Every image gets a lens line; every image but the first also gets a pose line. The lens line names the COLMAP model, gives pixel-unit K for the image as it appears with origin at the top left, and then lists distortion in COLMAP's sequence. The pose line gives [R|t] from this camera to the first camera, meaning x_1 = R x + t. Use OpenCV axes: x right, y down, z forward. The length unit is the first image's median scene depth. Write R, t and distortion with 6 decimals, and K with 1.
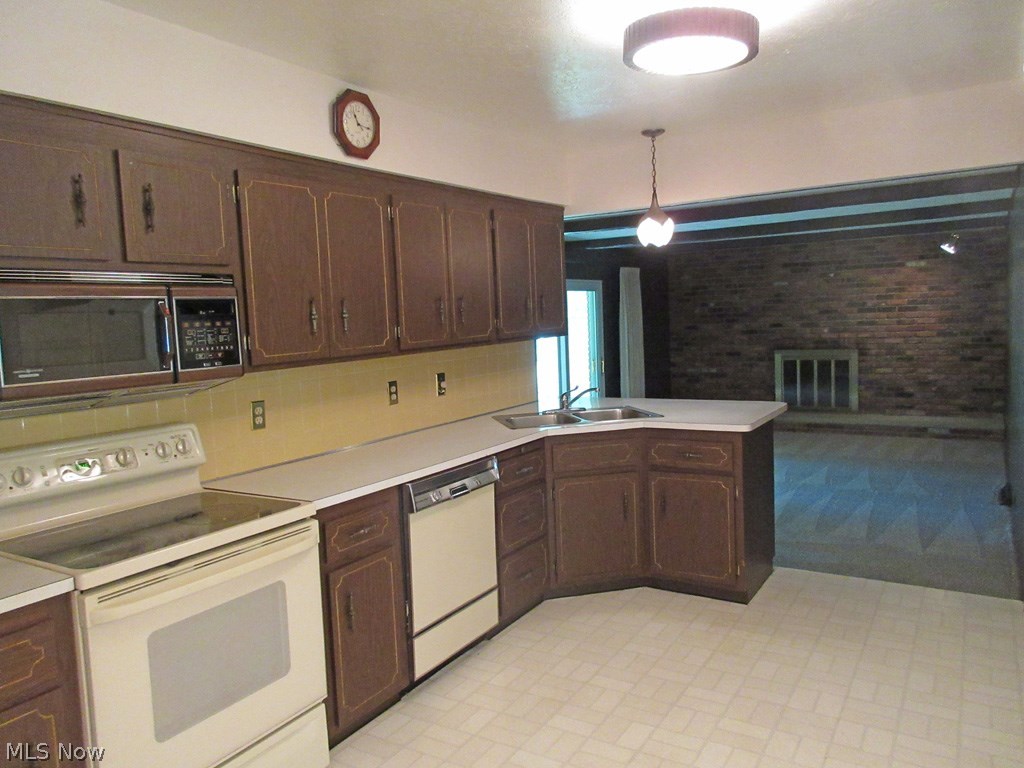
lens RADIAL K [[761.0, 0, 515.5], [0, 761.0, 377.1], [0, 0, 1]] dist [0.013708, 0.000072]
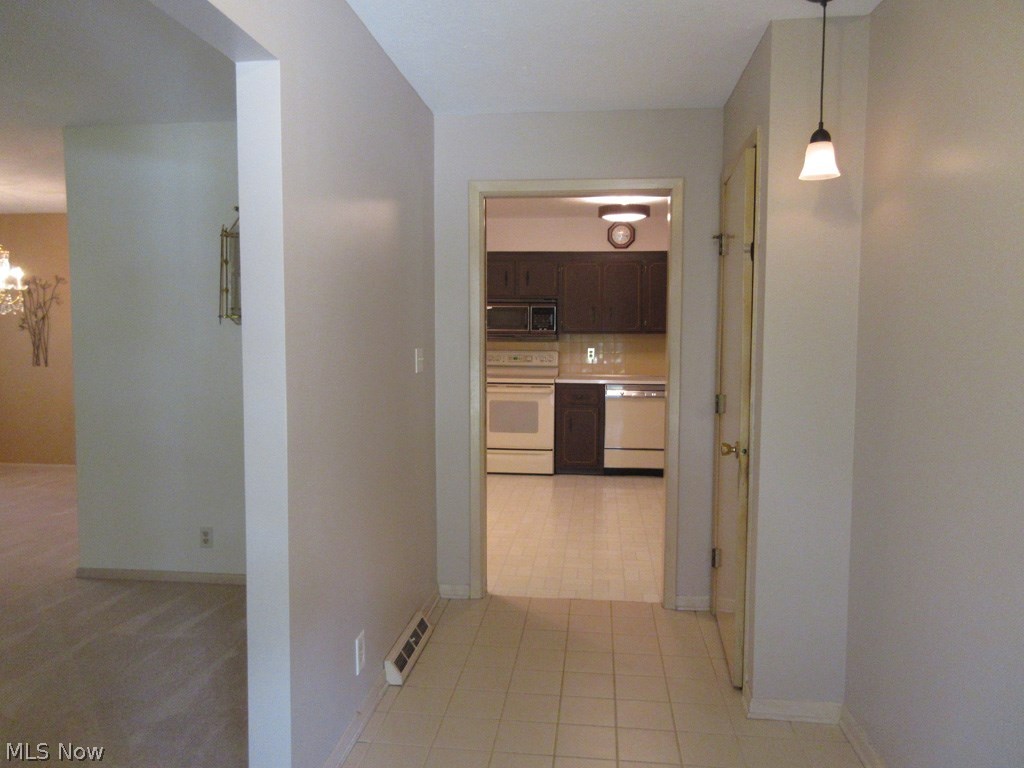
lens RADIAL K [[814.6, 0, 507.2], [0, 814.6, 385.4], [0, 0, 1]] dist [0.000429, 0.004907]
pose [[0.421133, 0.113233, -0.899903, 2.326838], [-0.098226, 0.992035, 0.078858, -0.035079], [0.901664, 0.055184, 0.428901, -0.451766]]
